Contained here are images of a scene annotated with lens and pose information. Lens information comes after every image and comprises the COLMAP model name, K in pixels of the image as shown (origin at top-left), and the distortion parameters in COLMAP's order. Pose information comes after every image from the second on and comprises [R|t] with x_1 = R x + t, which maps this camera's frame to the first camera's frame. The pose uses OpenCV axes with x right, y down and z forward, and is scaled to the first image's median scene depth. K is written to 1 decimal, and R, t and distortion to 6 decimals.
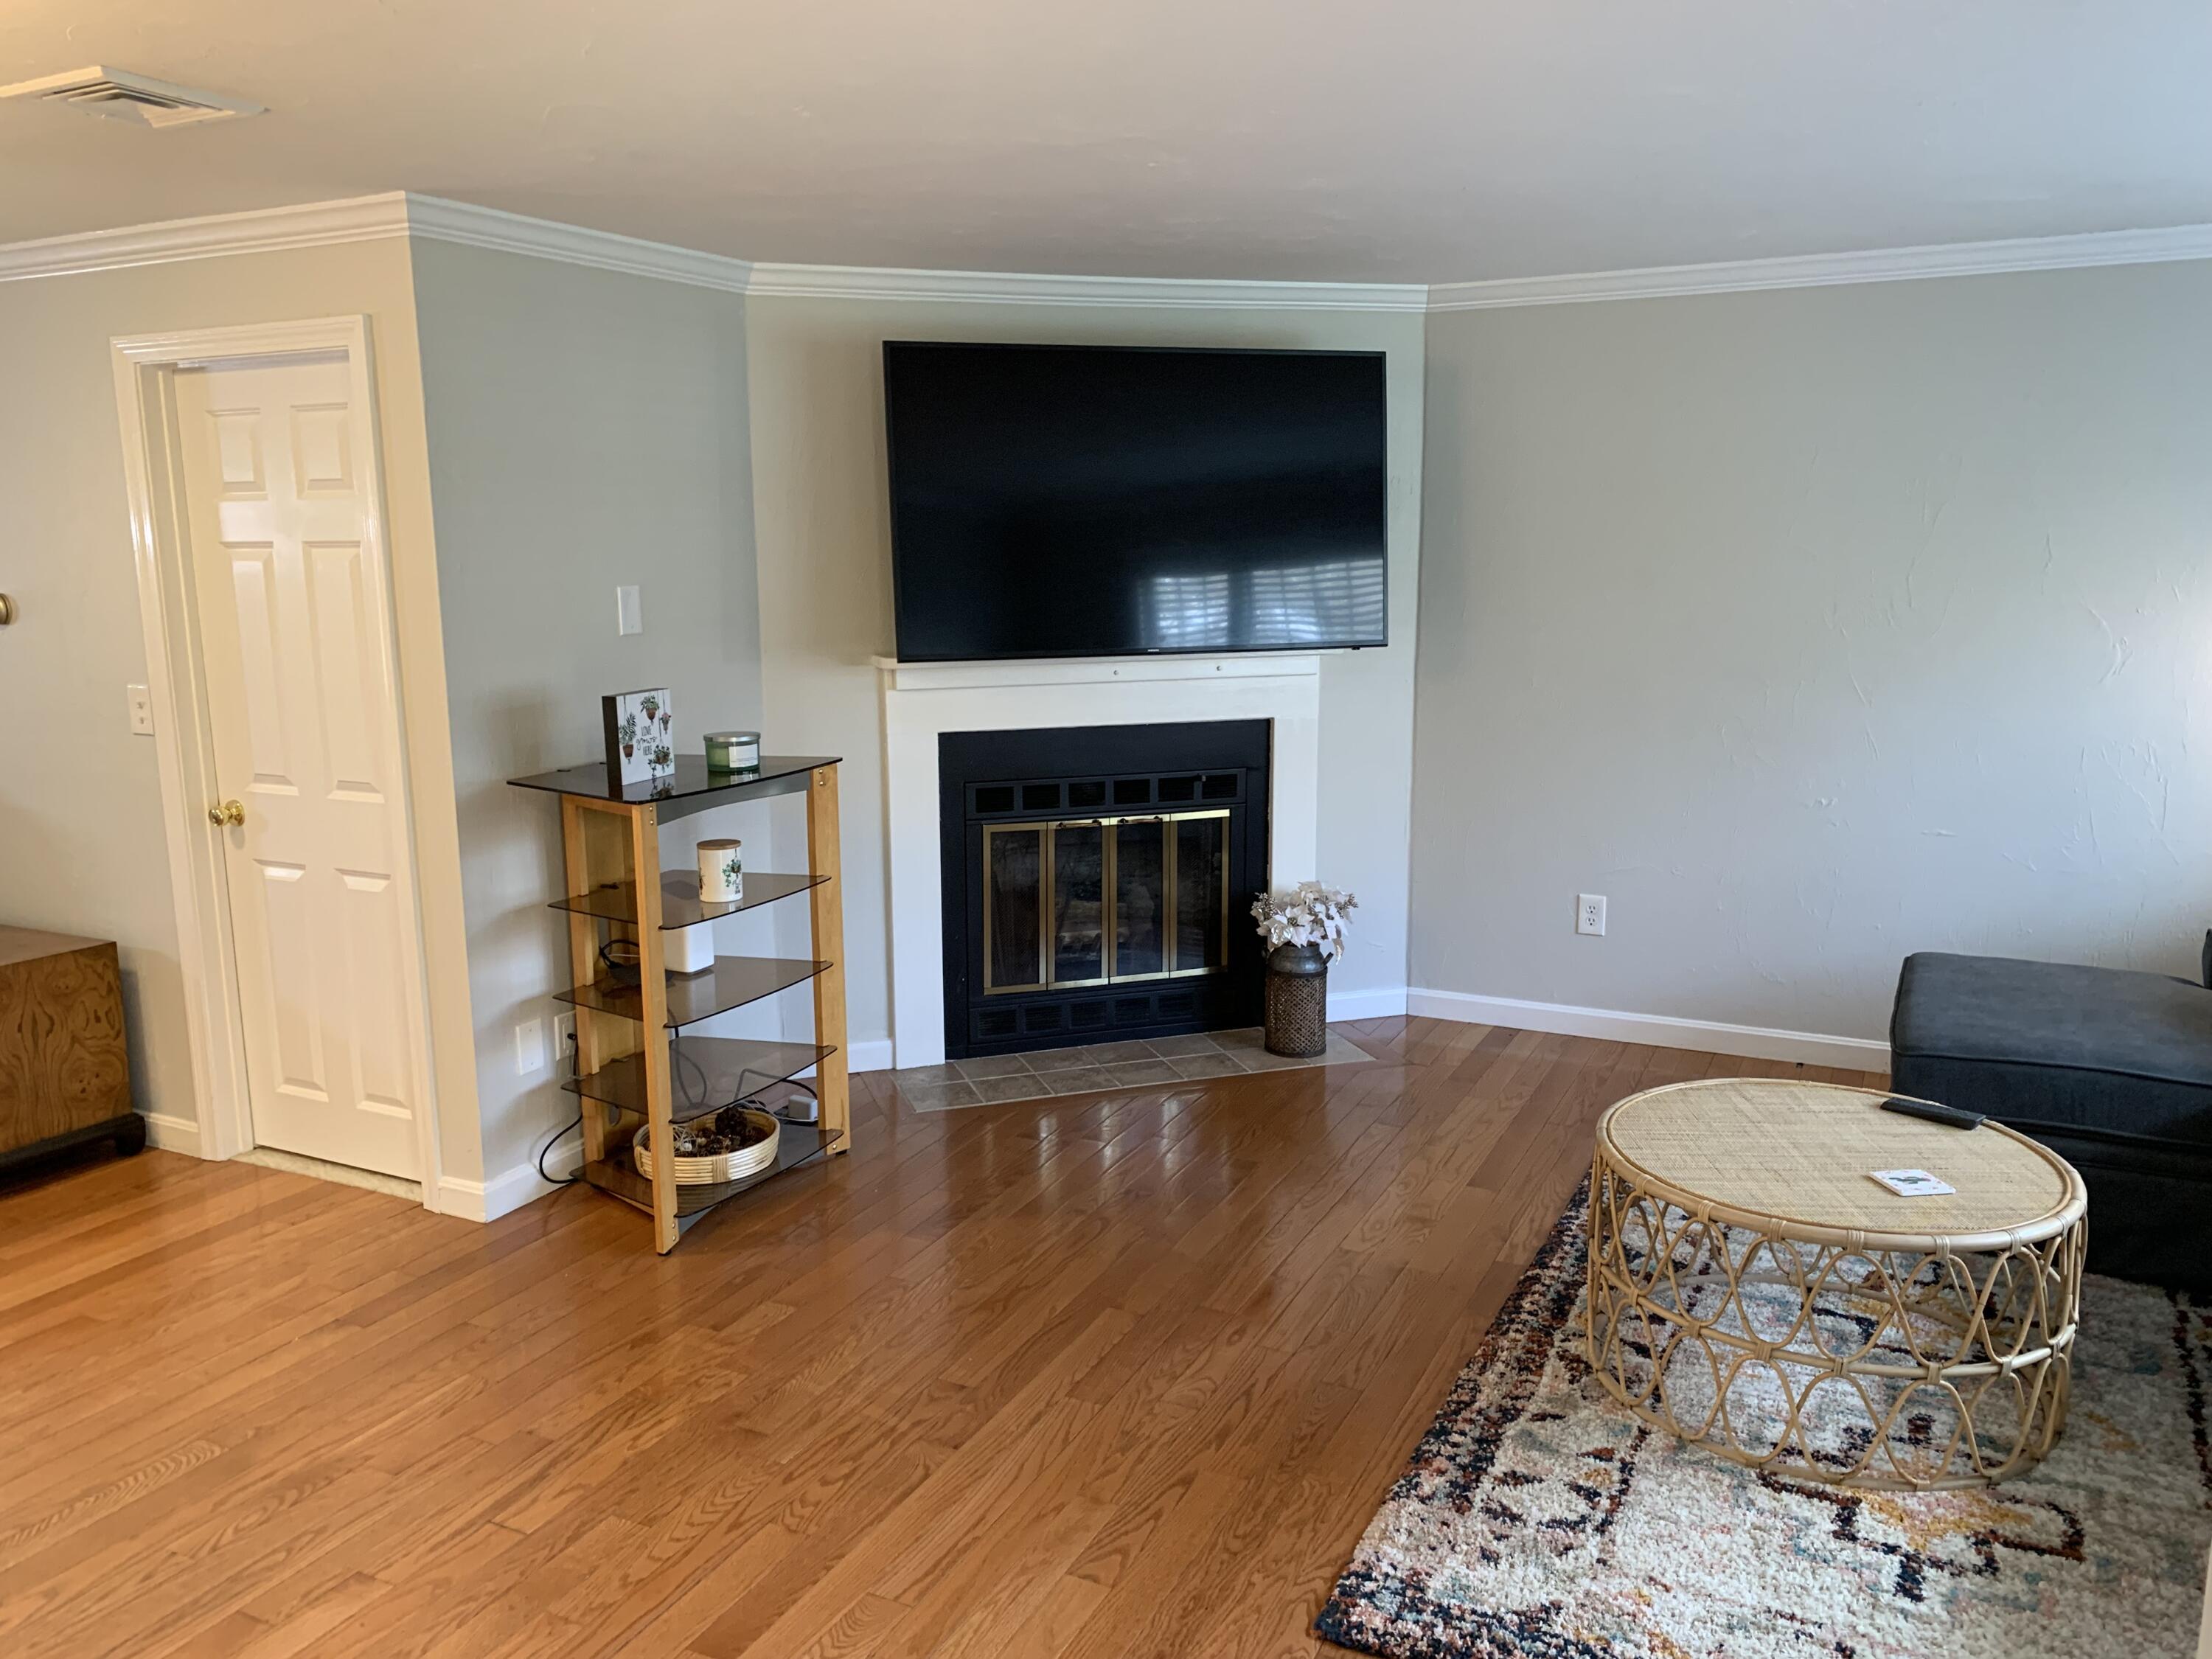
lens RADIAL K [[1665.6, 0, 1092.0], [0, 1665.6, 822.6], [0, 0, 1]] dist [0.039285, -0.031749]
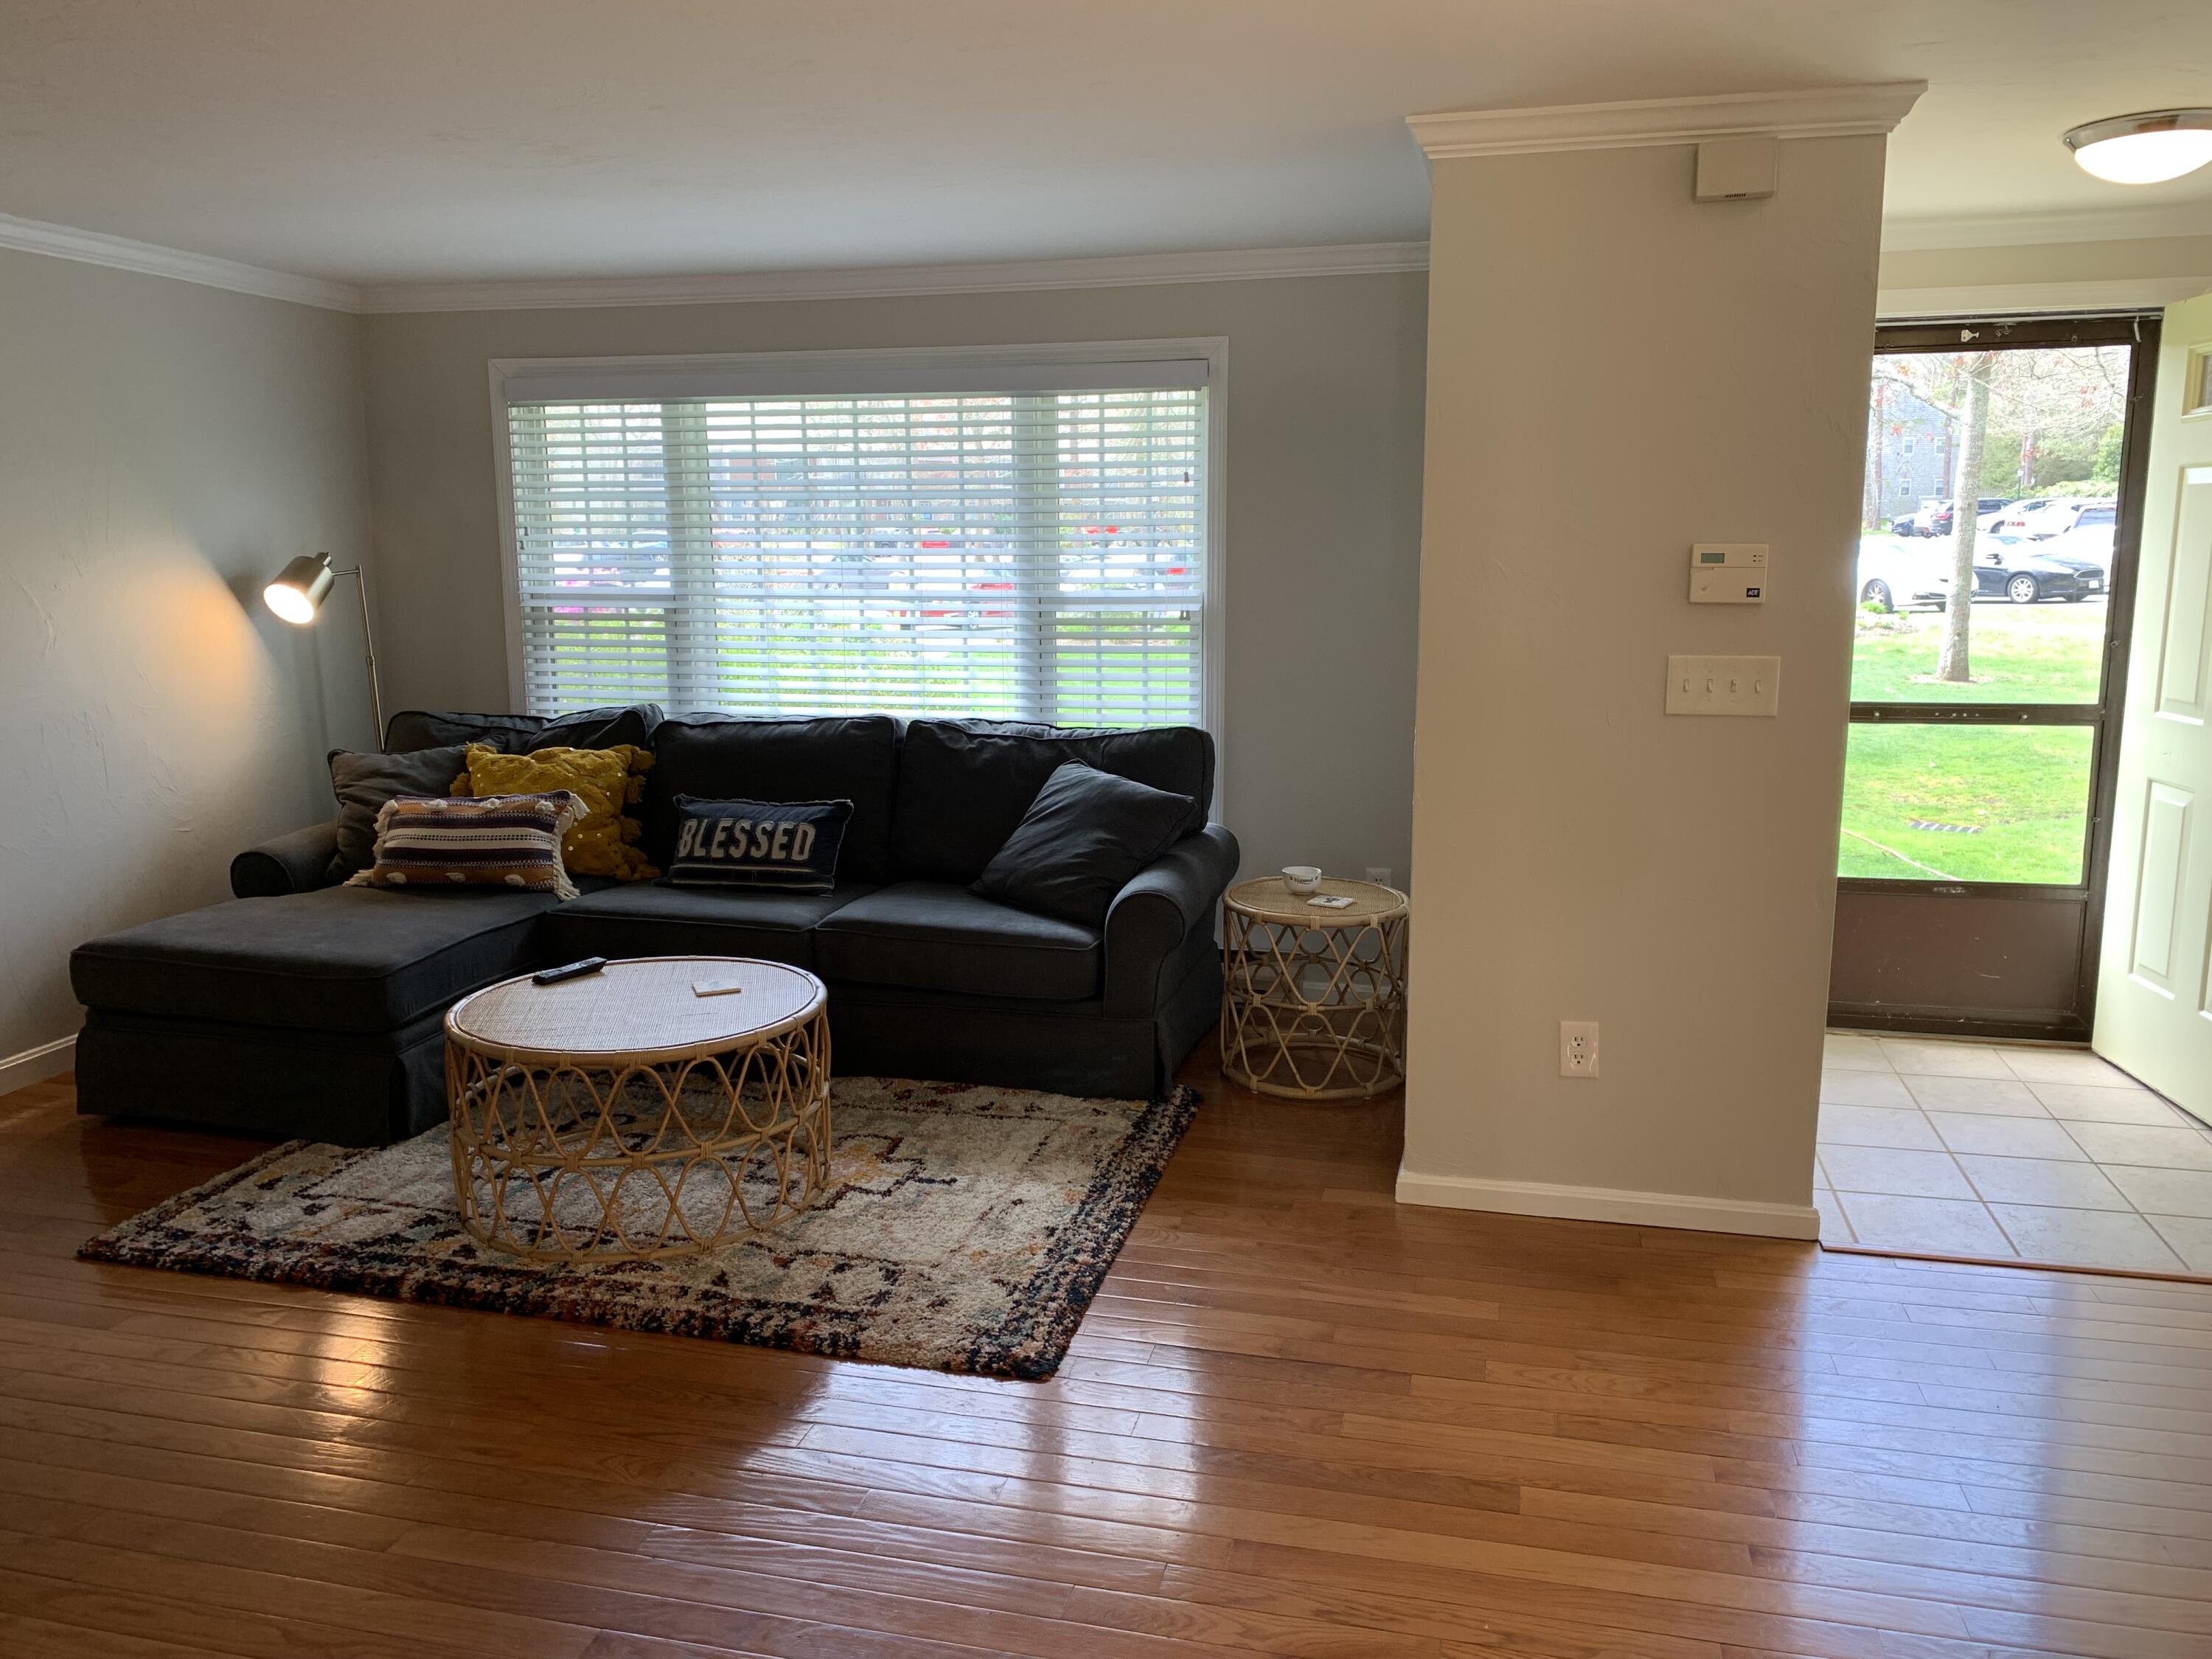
lens RADIAL K [[1665.6, 0, 1075.7], [0, 1665.6, 821.0], [0, 0, 1]] dist [0.039285, -0.031749]
pose [[-0.192066, -0.160503, 0.968168, -0.770917], [0.176563, 0.964786, 0.194969, -0.113177], [-0.965369, 0.208389, -0.156963, 0.840849]]
